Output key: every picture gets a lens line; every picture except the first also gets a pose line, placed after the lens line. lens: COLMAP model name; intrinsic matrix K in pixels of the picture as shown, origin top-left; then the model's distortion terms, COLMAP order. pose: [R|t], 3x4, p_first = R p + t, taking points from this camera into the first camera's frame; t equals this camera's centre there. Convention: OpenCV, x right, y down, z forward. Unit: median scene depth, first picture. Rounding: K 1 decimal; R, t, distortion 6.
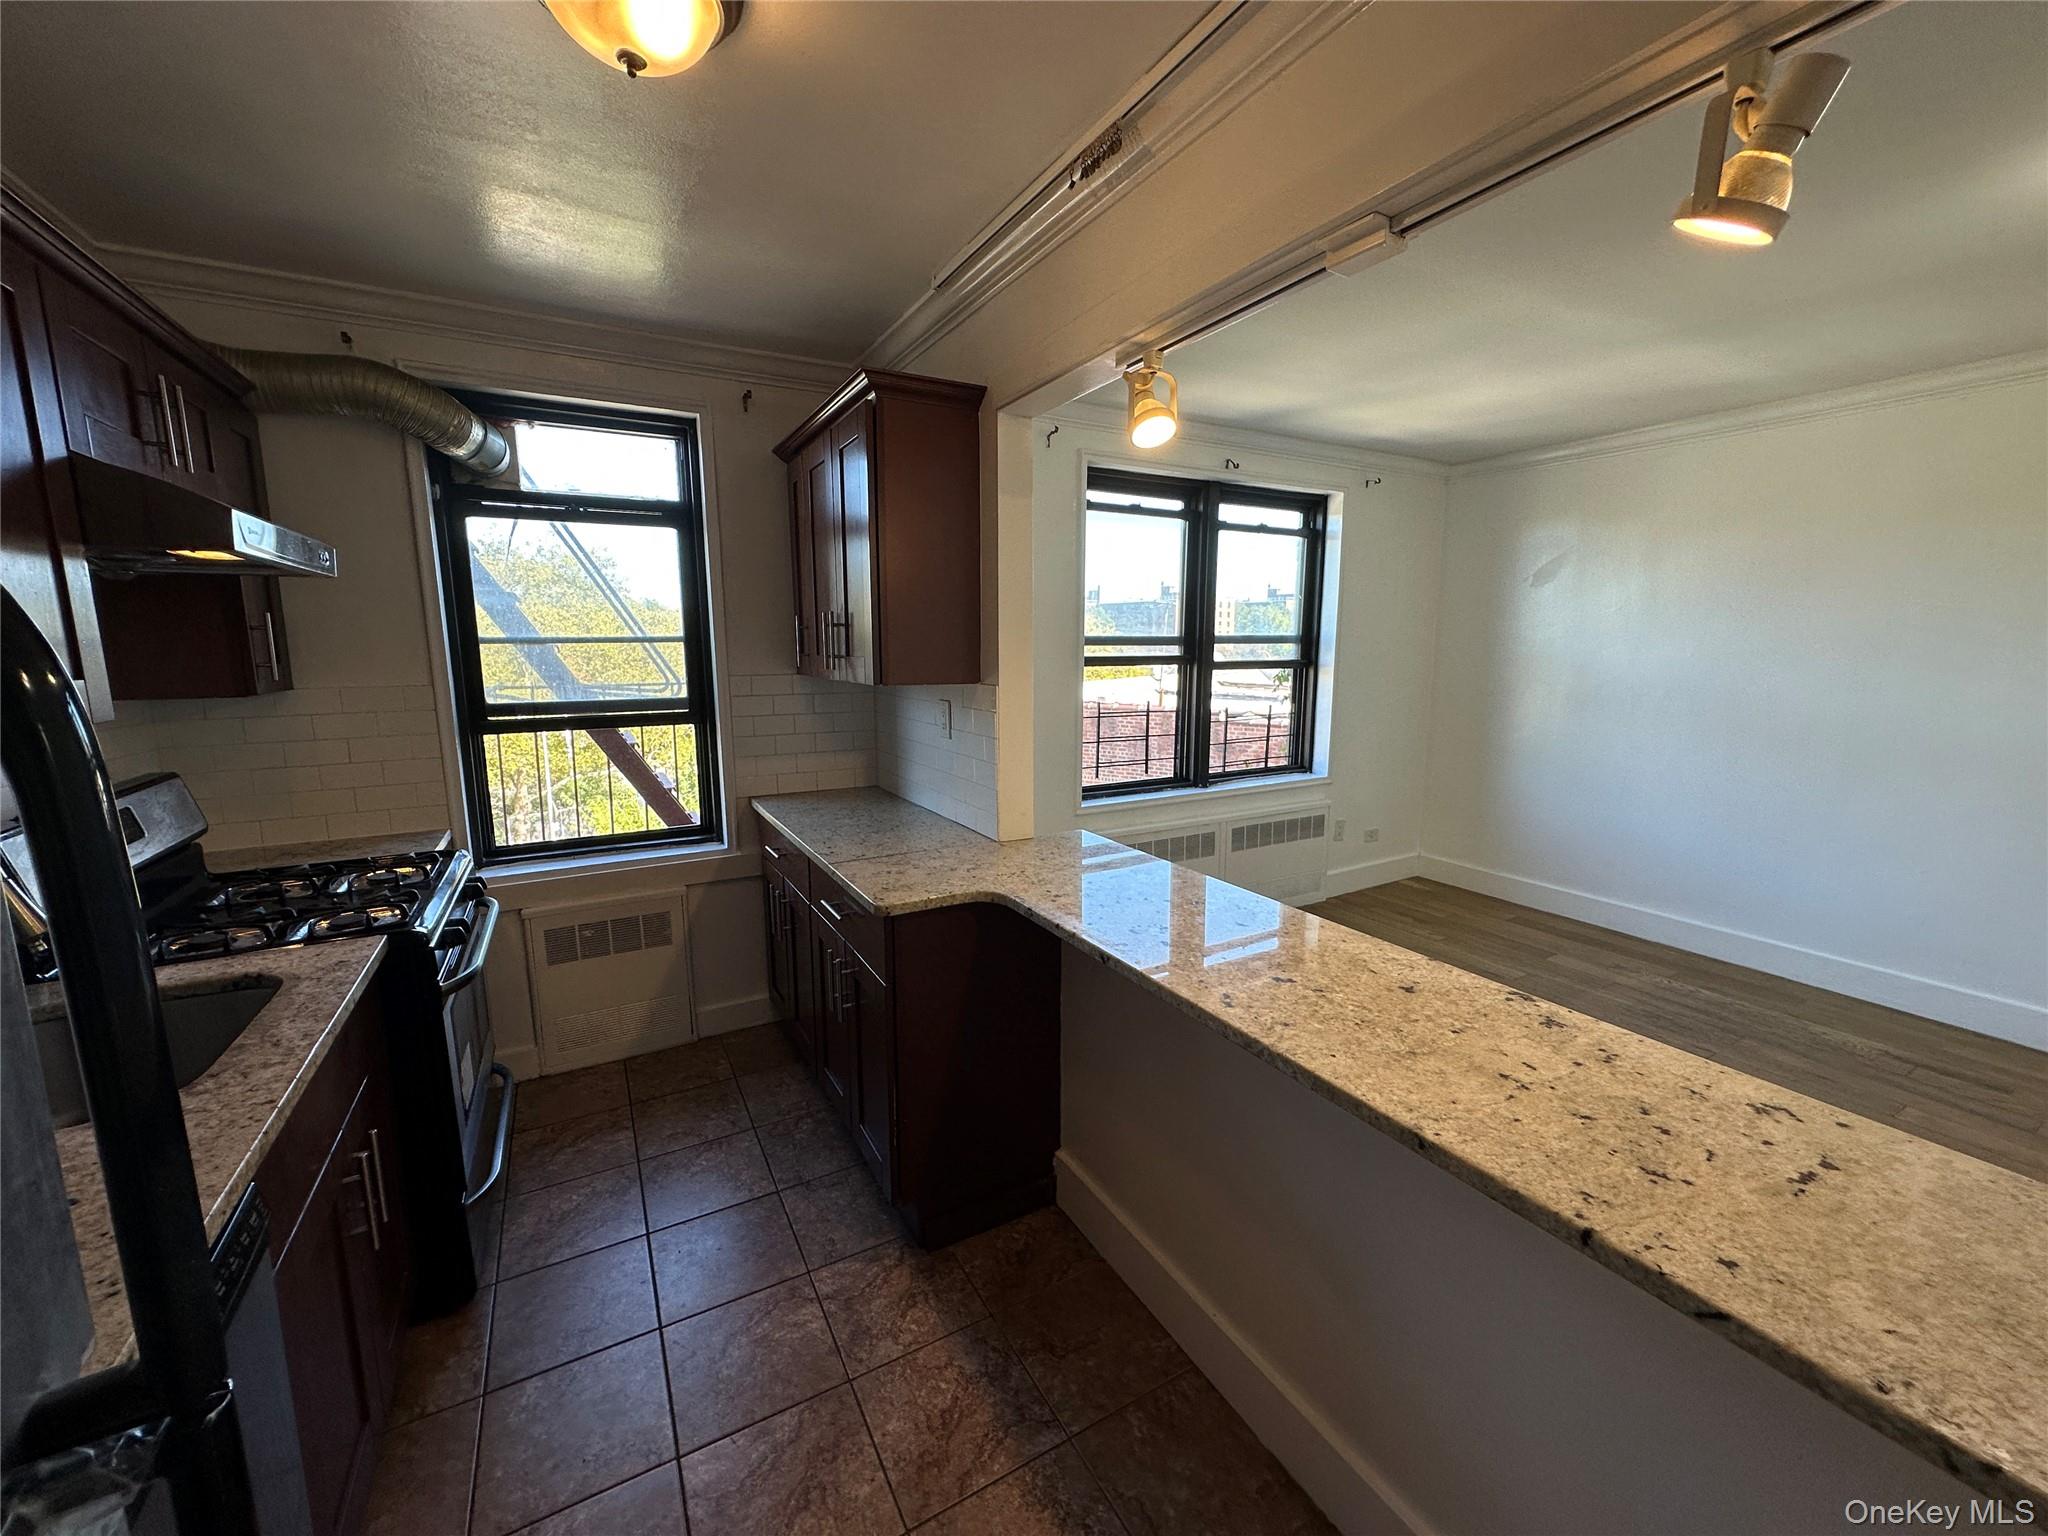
lens RADIAL K [[811.7, 0, 1025.1], [0, 811.7, 769.1], [0, 0, 1]] dist [-0.002203, 0.000830]
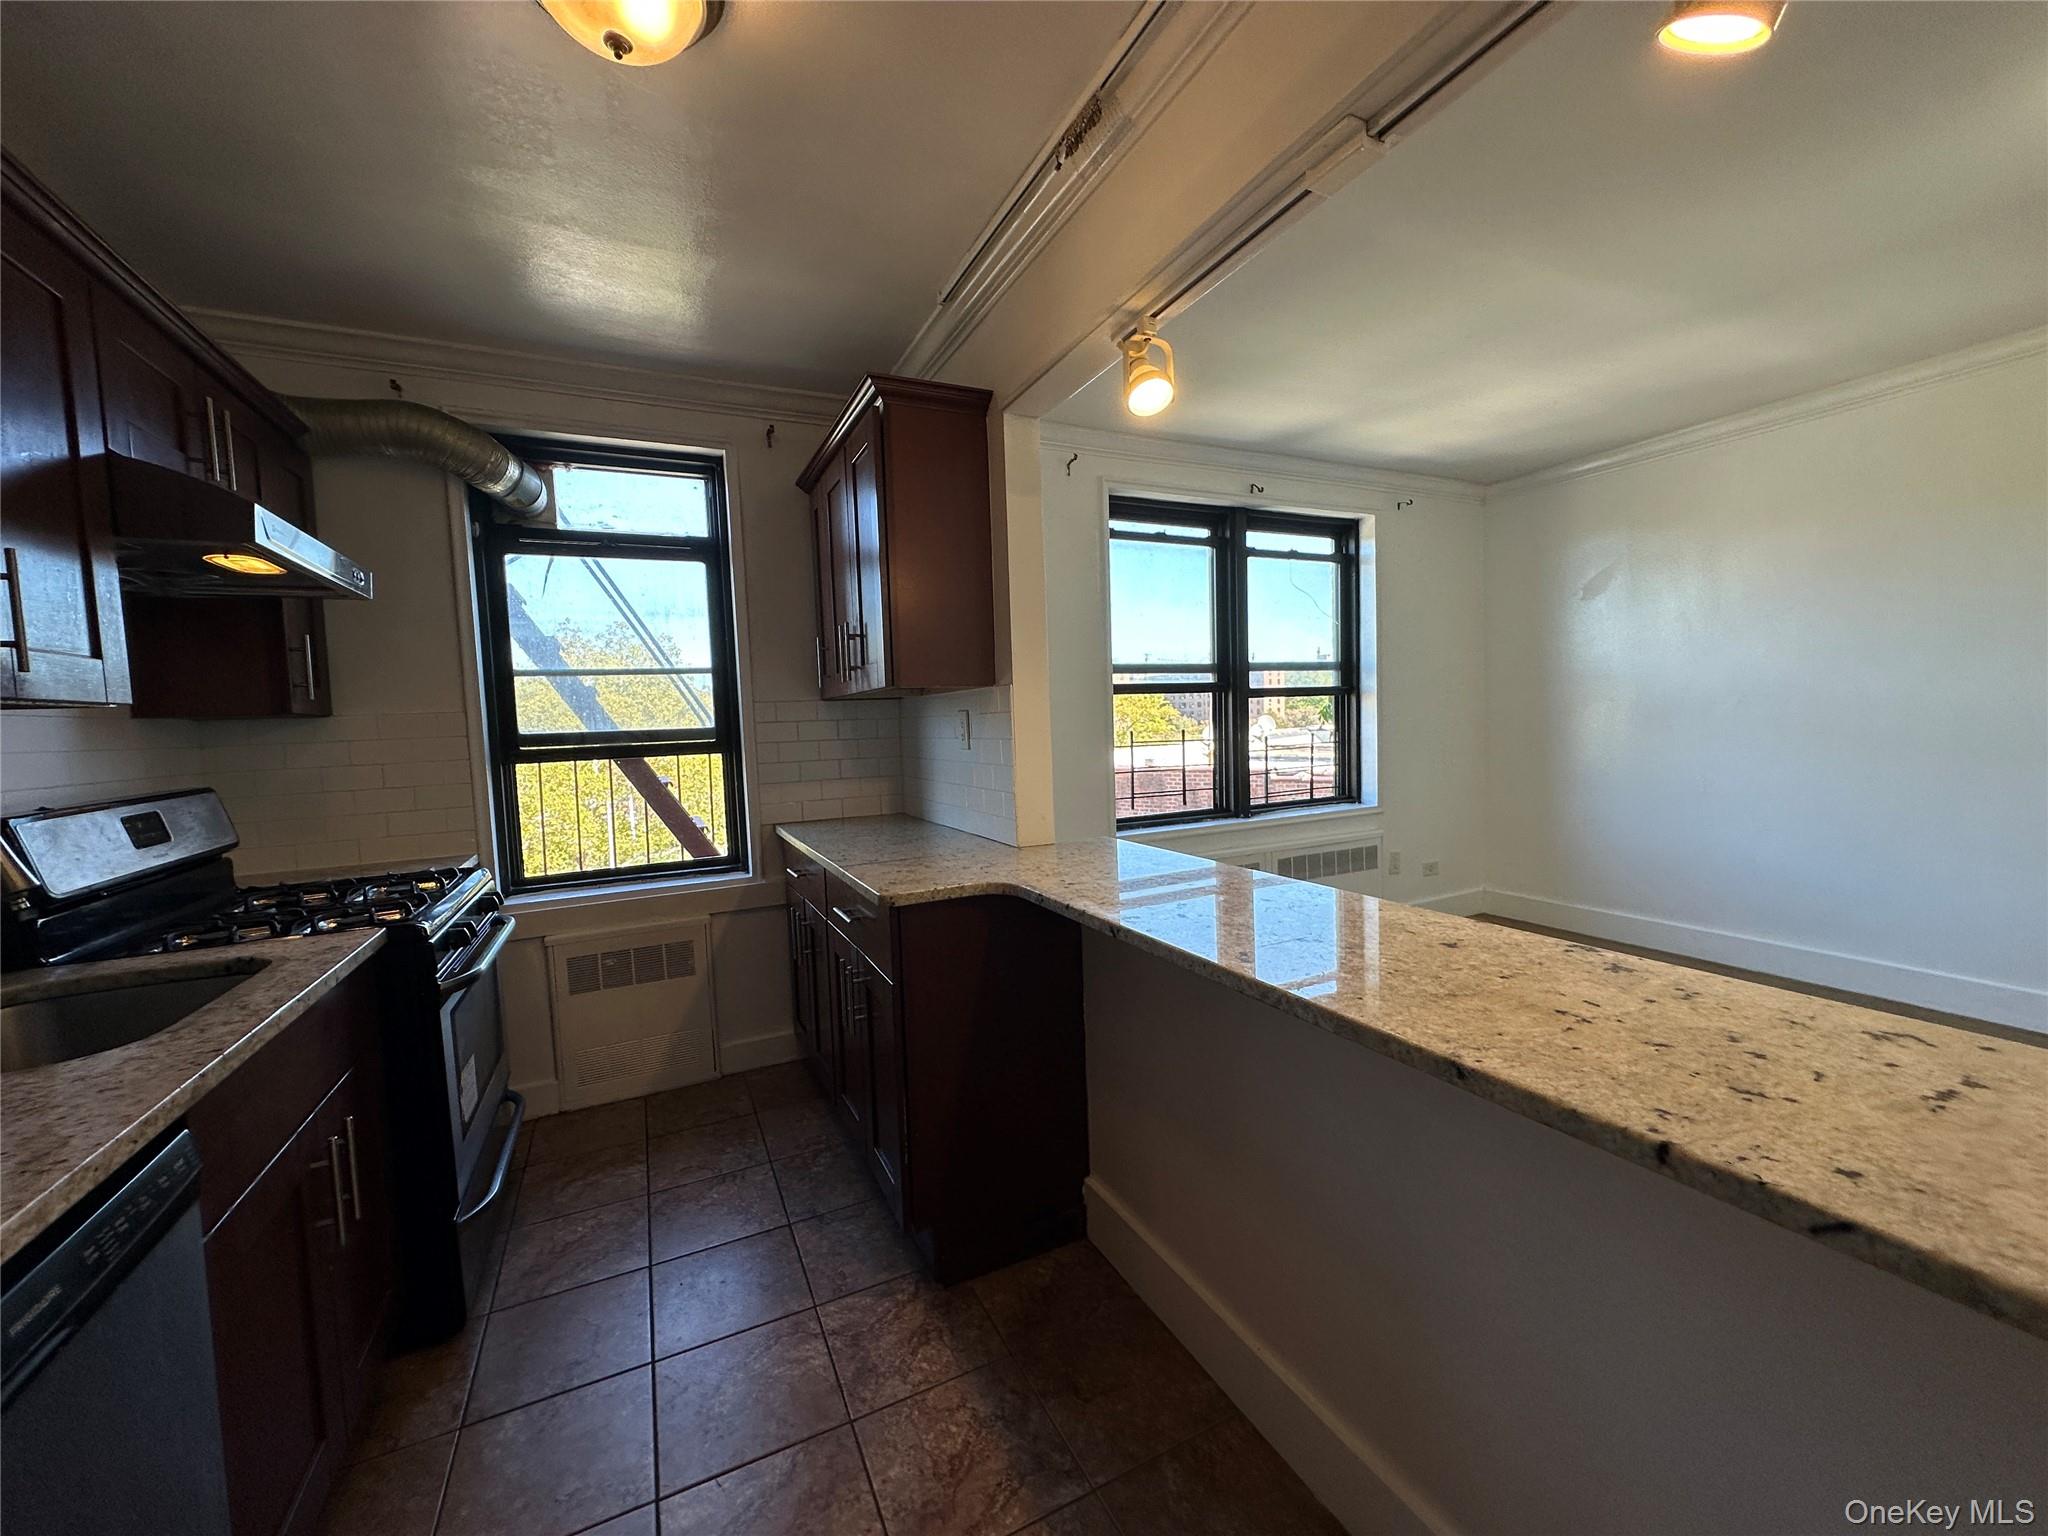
lens RADIAL K [[811.7, 0, 1024.7], [0, 811.7, 769.9], [0, 0, 1]] dist [-0.002203, 0.000830]
pose [[0.997519, -0.030875, -0.063267, 0.043391], [0.024957, 0.995420, -0.092287, 0.096320], [0.065827, 0.090479, 0.993720, 0.042267]]
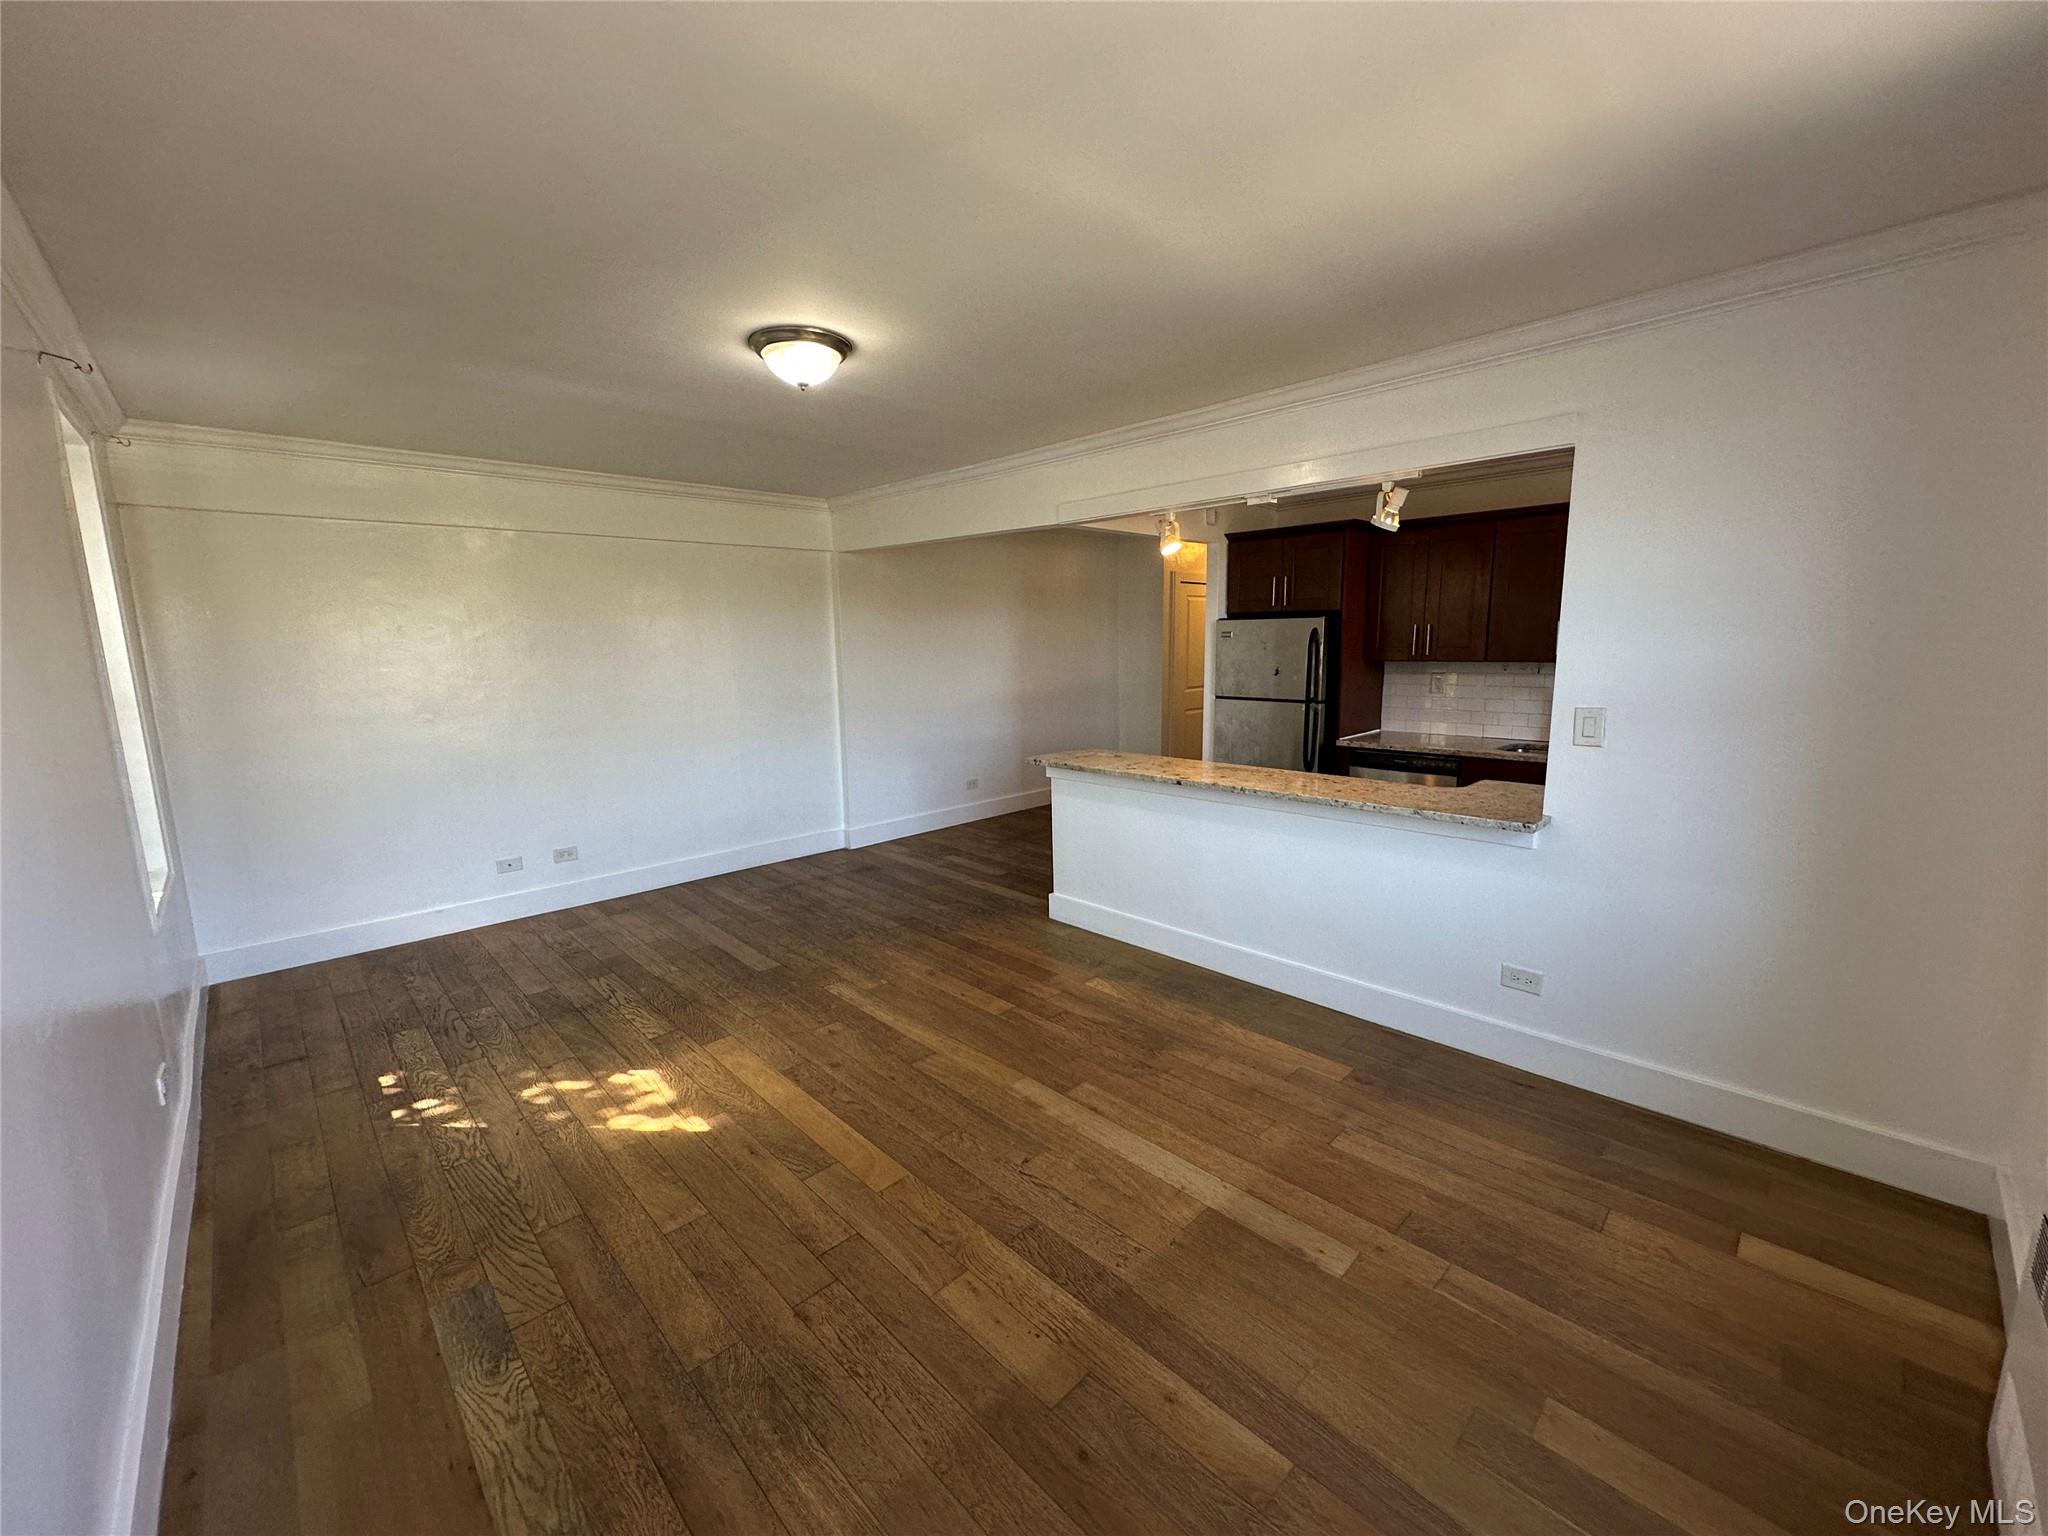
lens RADIAL K [[811.7, 0, 1025.8], [0, 811.7, 767.9], [0, 0, 1]] dist [-0.002203, 0.000830]
pose [[-0.967869, 0.059074, -0.244417, 1.109968], [-0.019741, 0.951160, 0.308066, -0.352820], [0.250678, 0.302993, -0.919432, 2.077947]]
